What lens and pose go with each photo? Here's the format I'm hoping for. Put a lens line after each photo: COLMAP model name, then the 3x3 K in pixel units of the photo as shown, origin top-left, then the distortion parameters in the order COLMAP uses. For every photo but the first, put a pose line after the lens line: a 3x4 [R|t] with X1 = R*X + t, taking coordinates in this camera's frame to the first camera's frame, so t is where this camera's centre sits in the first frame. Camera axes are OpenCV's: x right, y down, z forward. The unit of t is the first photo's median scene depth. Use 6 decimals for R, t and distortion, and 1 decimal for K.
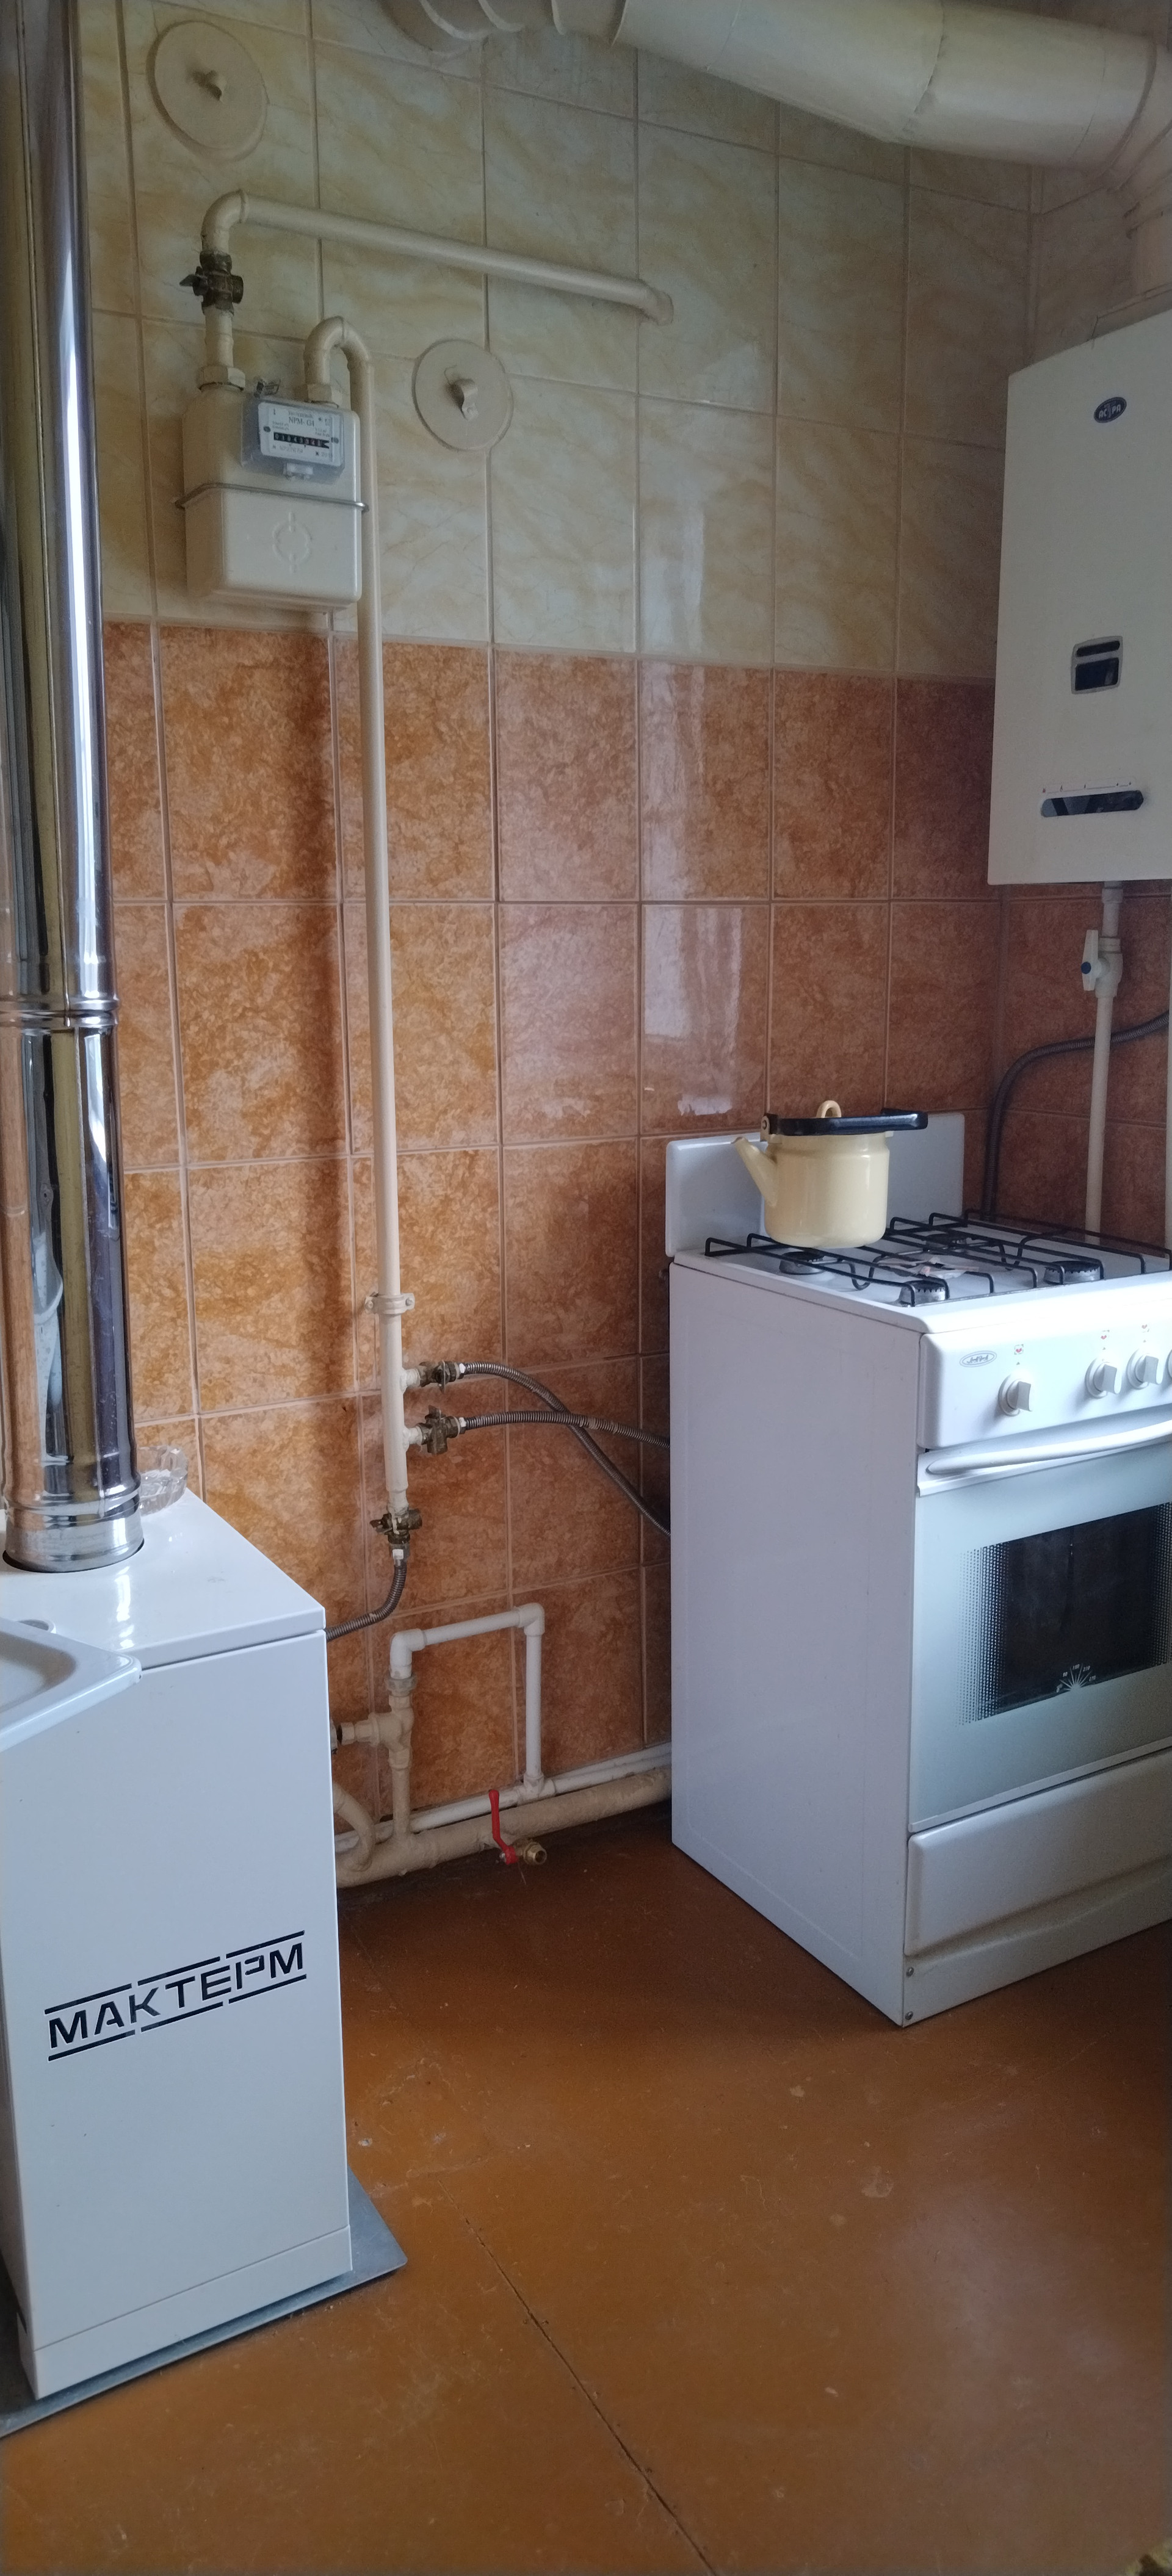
lens RADIAL K [[1742.4, 0, 579.5], [0, 1742.4, 1295.5], [0, 0, 1]] dist [-0.010289, 0.011873]
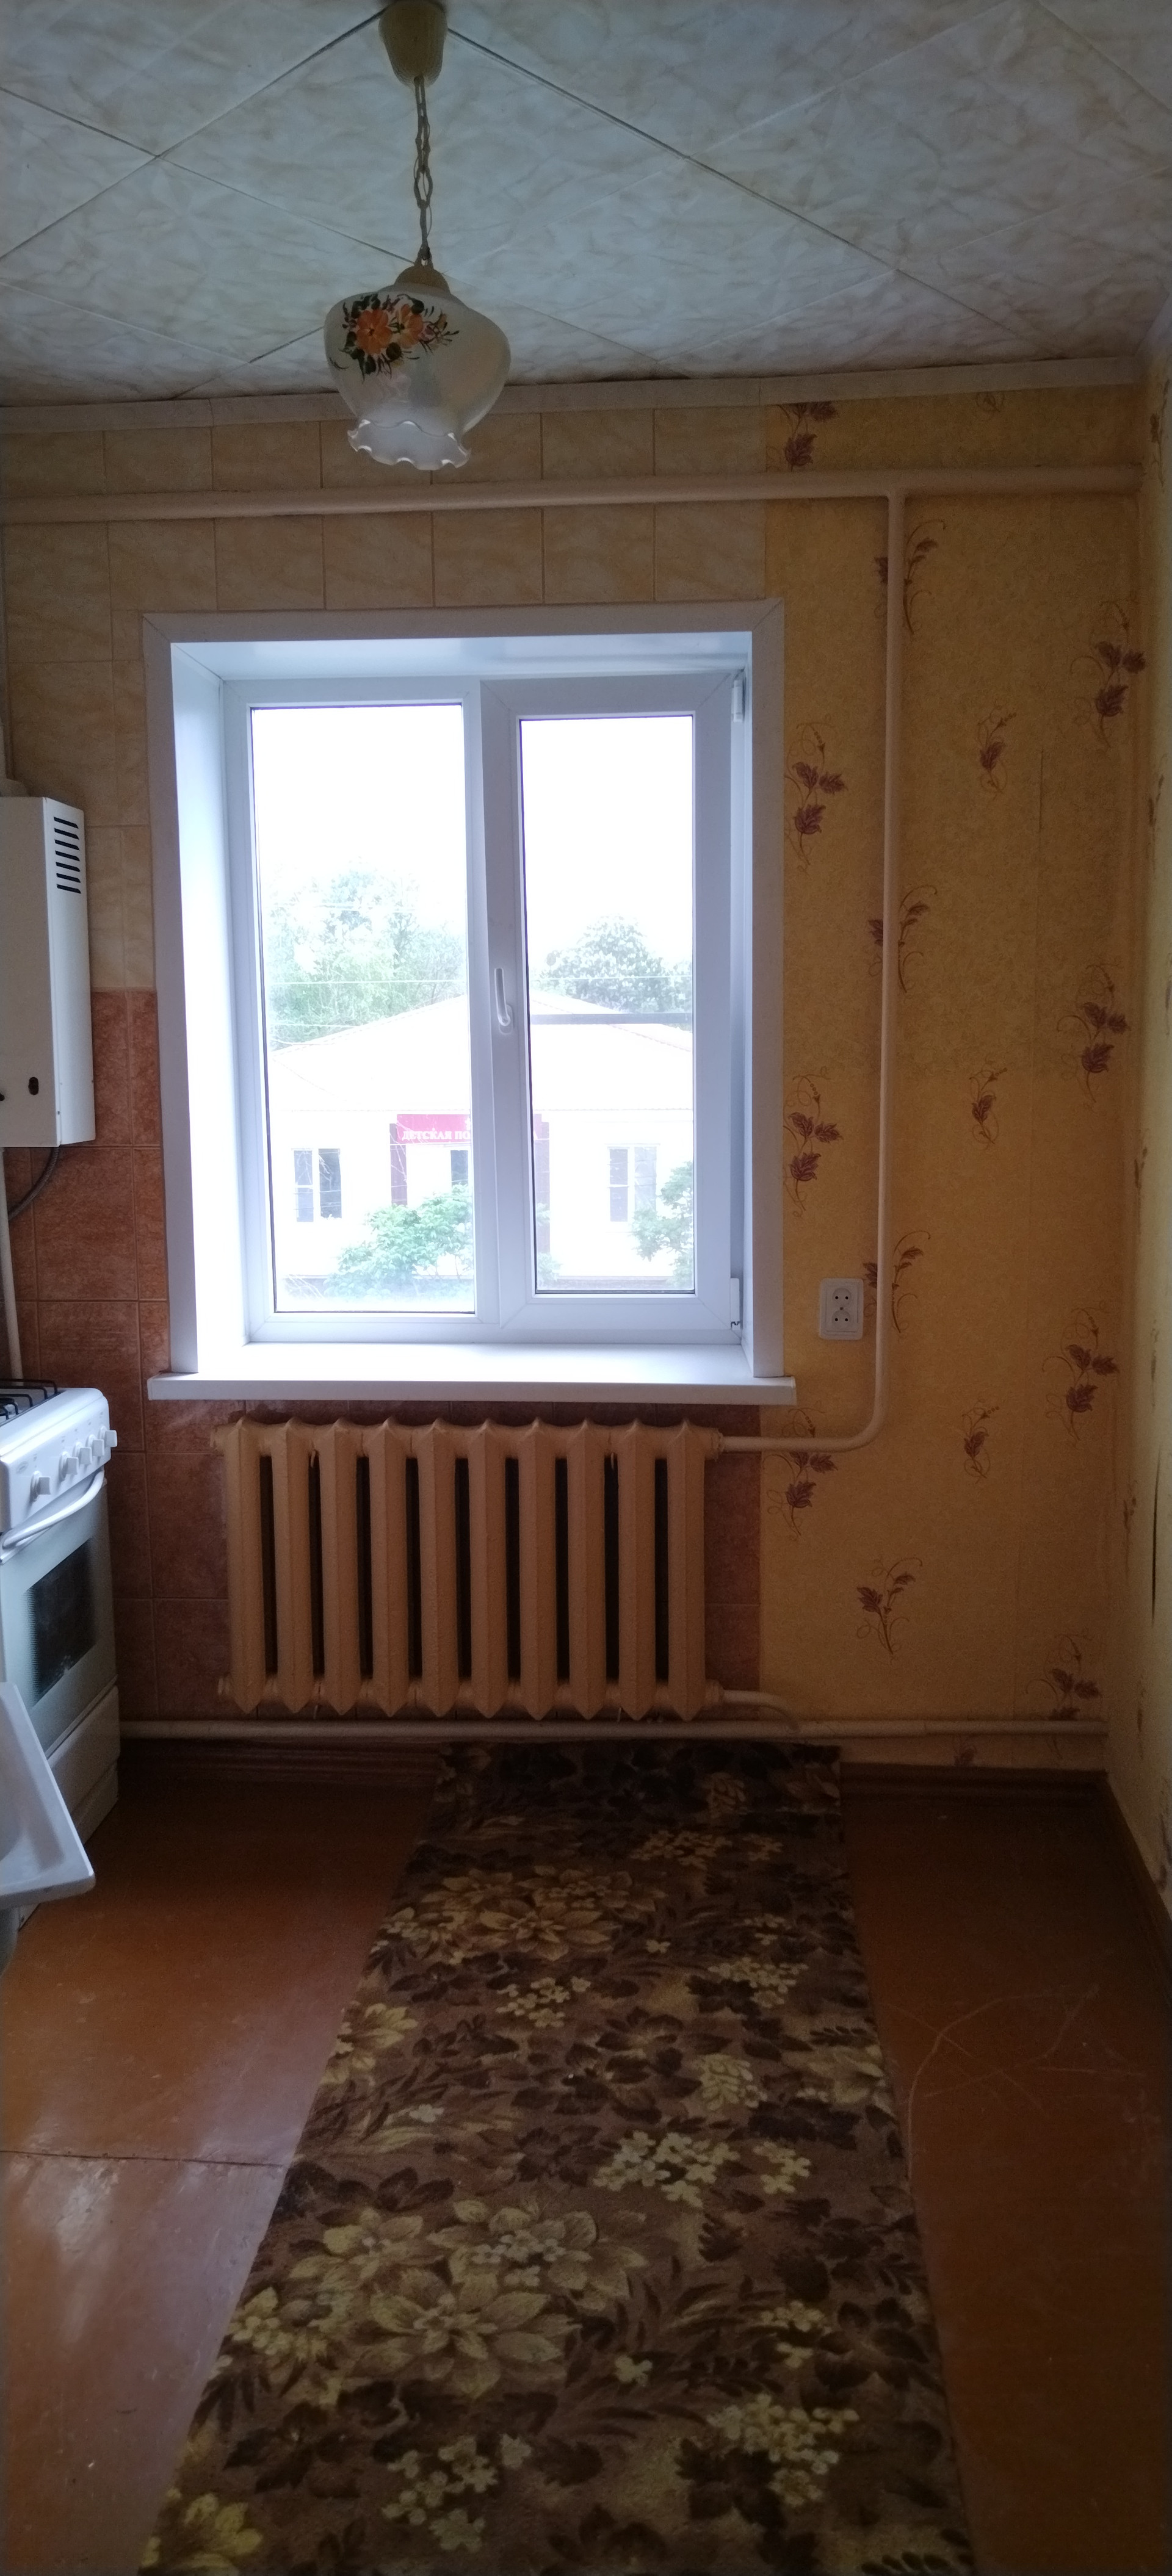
lens RADIAL K [[1742.4, 0, 598.0], [0, 1742.4, 1288.4], [0, 0, 1]] dist [-0.010289, 0.011873]
pose [[0.550289, -0.116494, 0.826808, -0.647213], [0.166959, 0.985573, 0.027743, -0.067292], [-0.818112, 0.122777, 0.561800, -0.269290]]
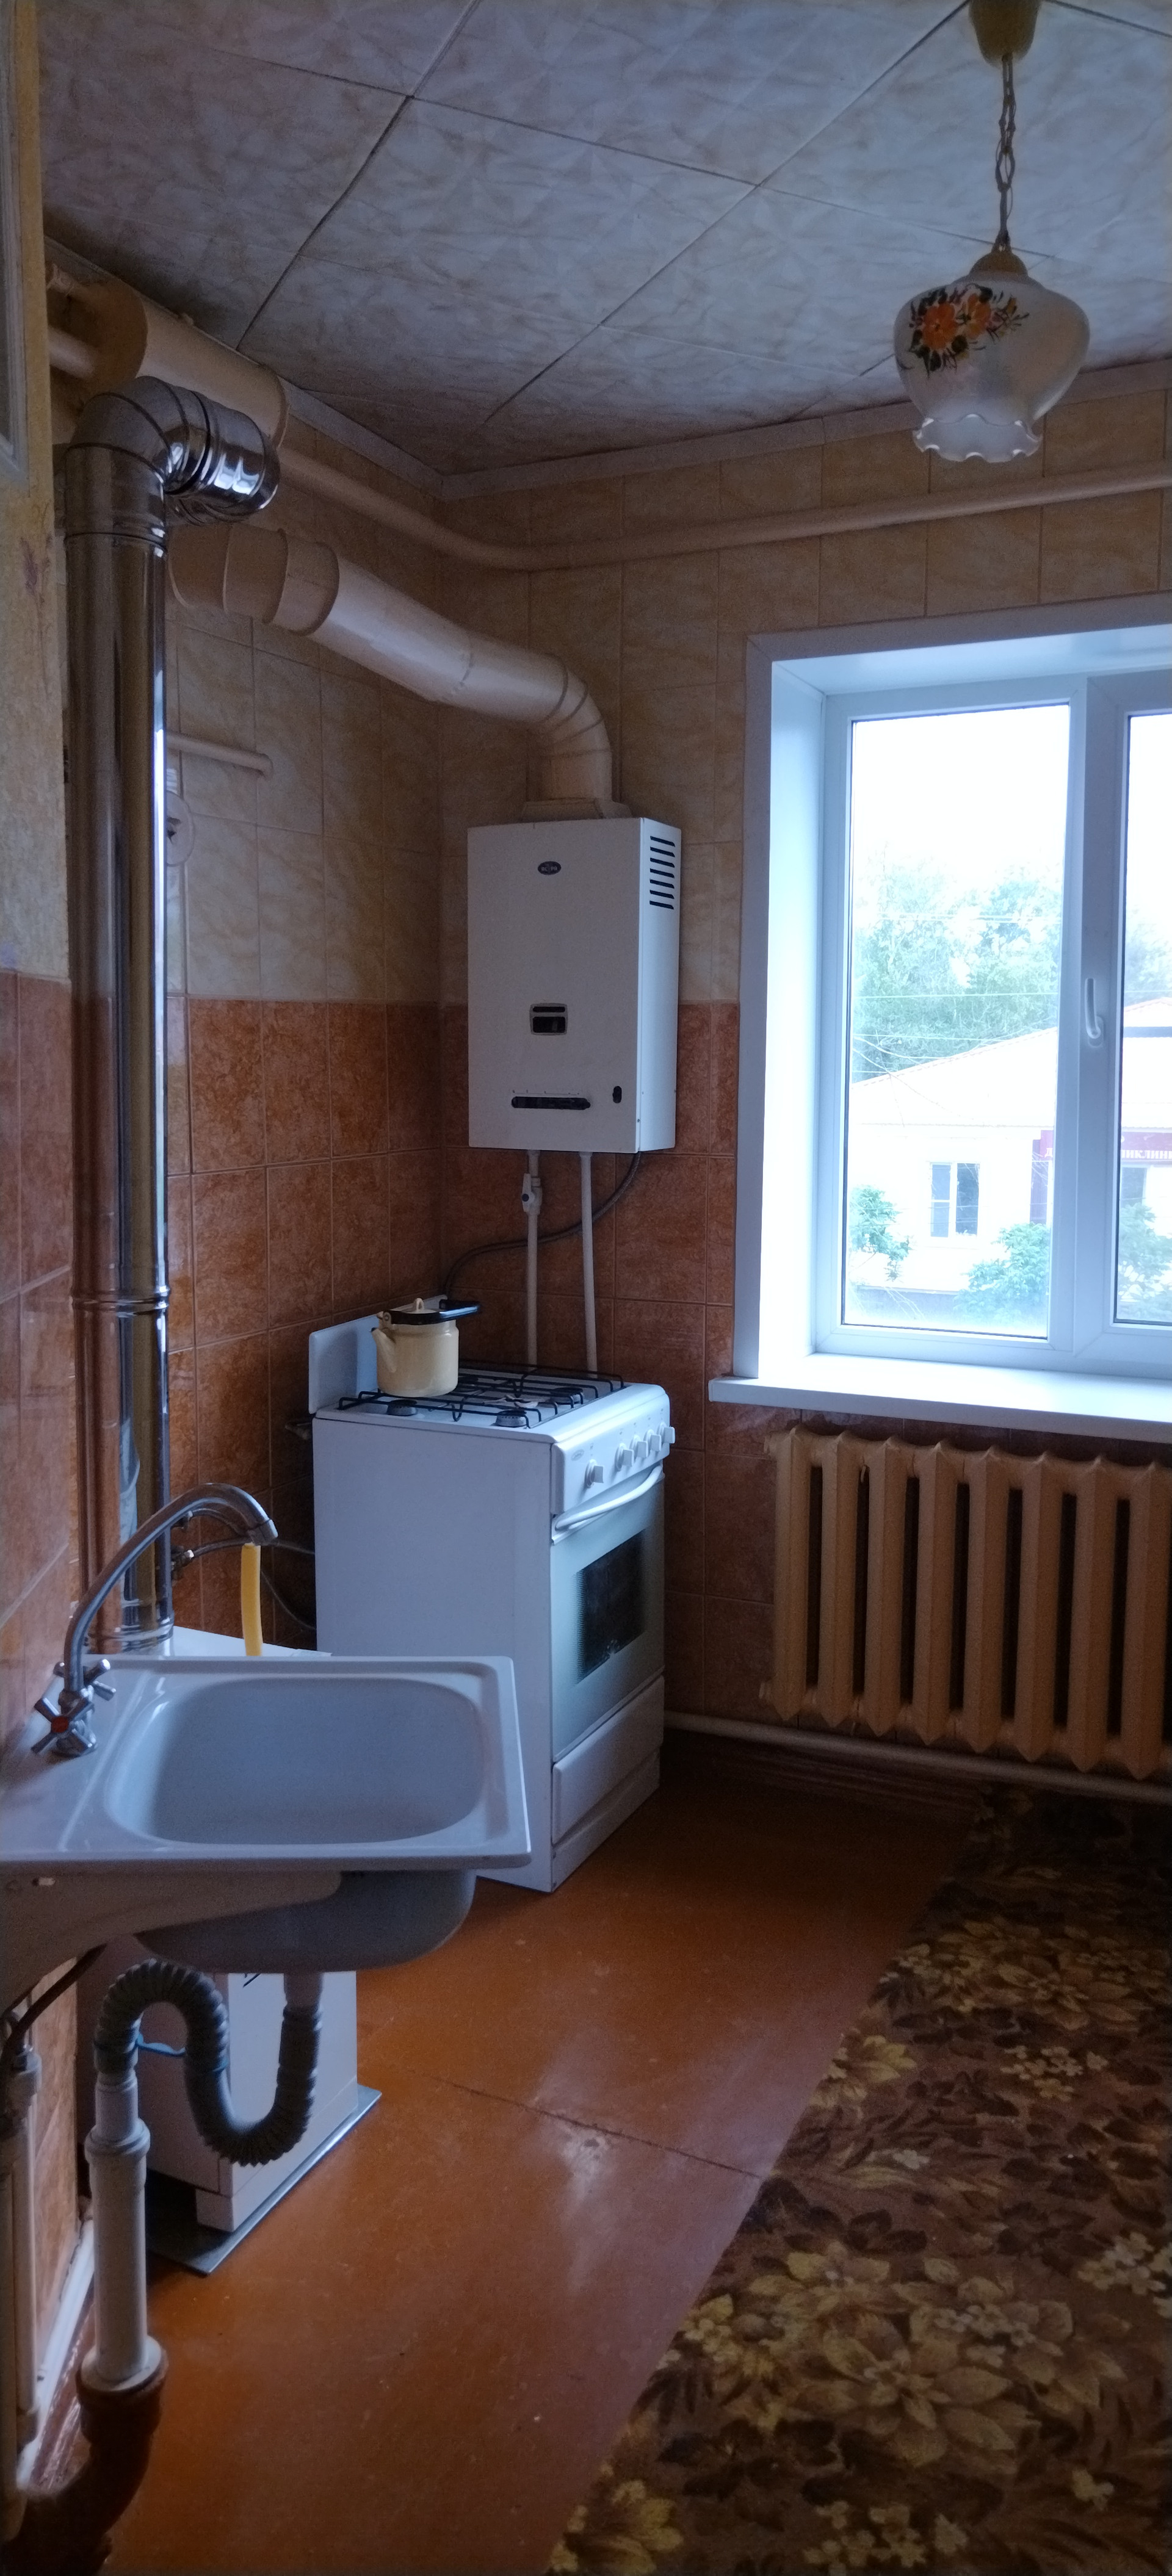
lens RADIAL K [[1742.4, 0, 578.5], [0, 1742.4, 1289.0], [0, 0, 1]] dist [-0.010289, 0.011873]
pose [[0.818940, -0.069866, 0.569611, -0.592379], [0.106183, 0.993871, -0.030756, -0.059004], [-0.563971, 0.085670, 0.821339, -0.306216]]
